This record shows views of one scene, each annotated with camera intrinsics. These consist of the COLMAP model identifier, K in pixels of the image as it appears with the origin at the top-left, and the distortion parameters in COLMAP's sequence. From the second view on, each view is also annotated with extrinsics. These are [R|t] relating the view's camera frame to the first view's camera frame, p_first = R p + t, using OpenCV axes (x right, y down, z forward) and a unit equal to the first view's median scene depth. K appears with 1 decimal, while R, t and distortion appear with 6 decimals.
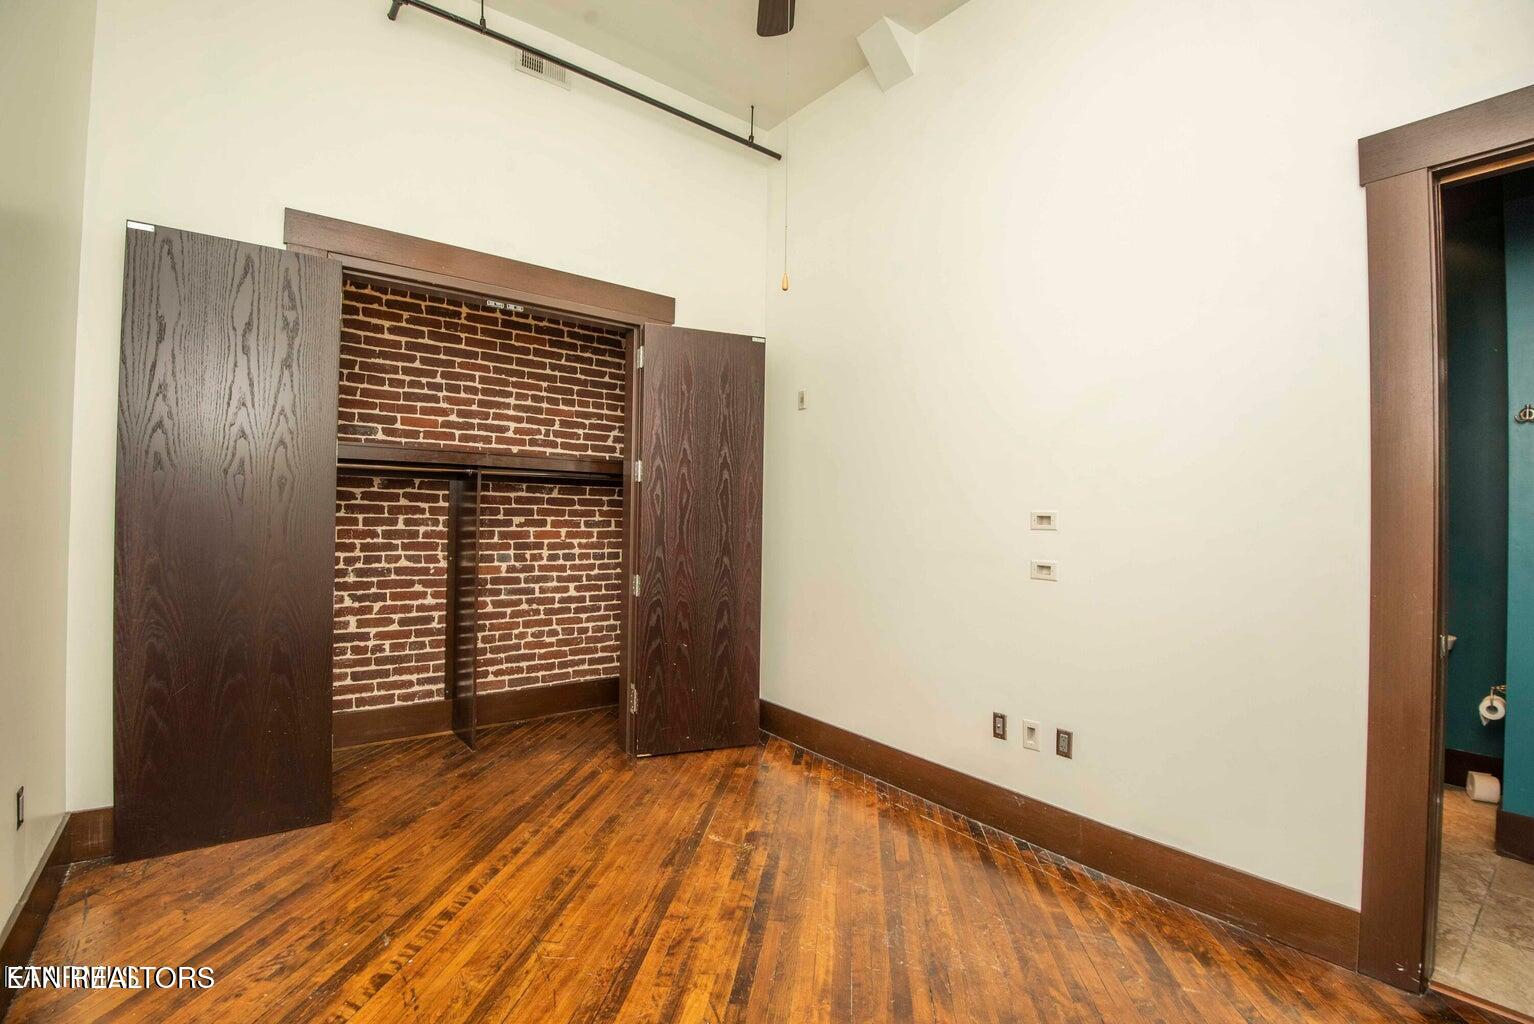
lens RADIAL K [[699.1, 0, 775.8], [0, 699.1, 510.1], [0, 0, 1]] dist [-0.009007, -0.020082]
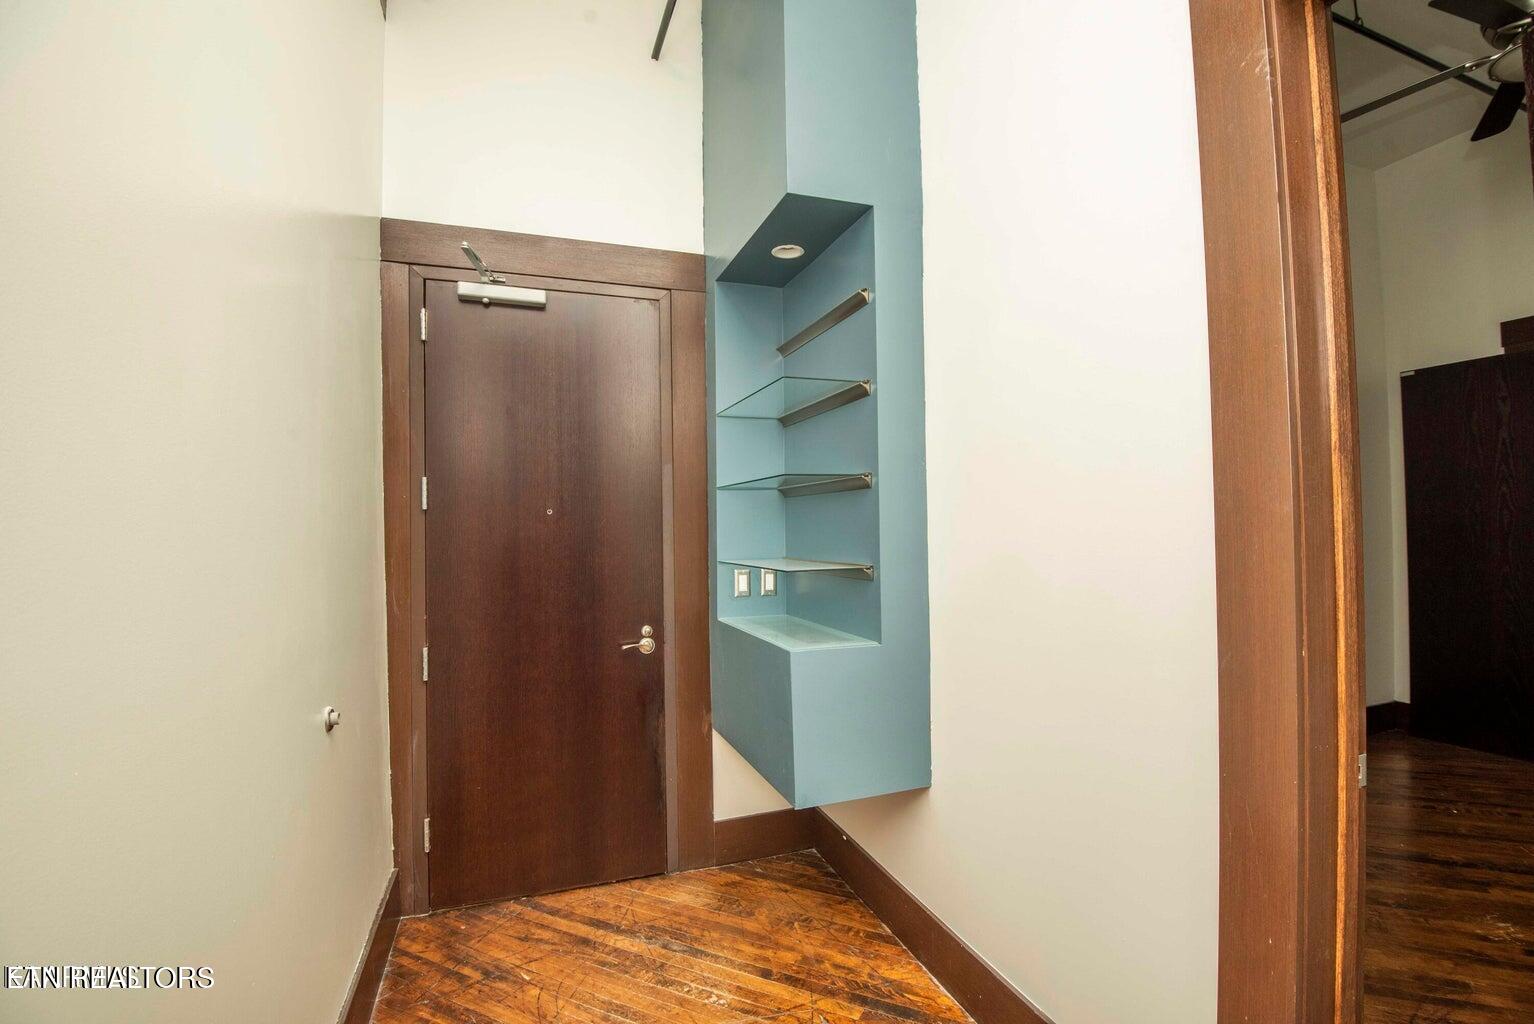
lens RADIAL K [[699.1, 0, 775.8], [0, 699.1, 510.1], [0, 0, 1]] dist [-0.009007, -0.020082]
pose [[-0.305627, -0.040005, -0.951310, 1.350940], [0.018738, 0.998671, -0.048017, -0.013560], [0.951967, -0.032501, -0.304471, -0.030239]]
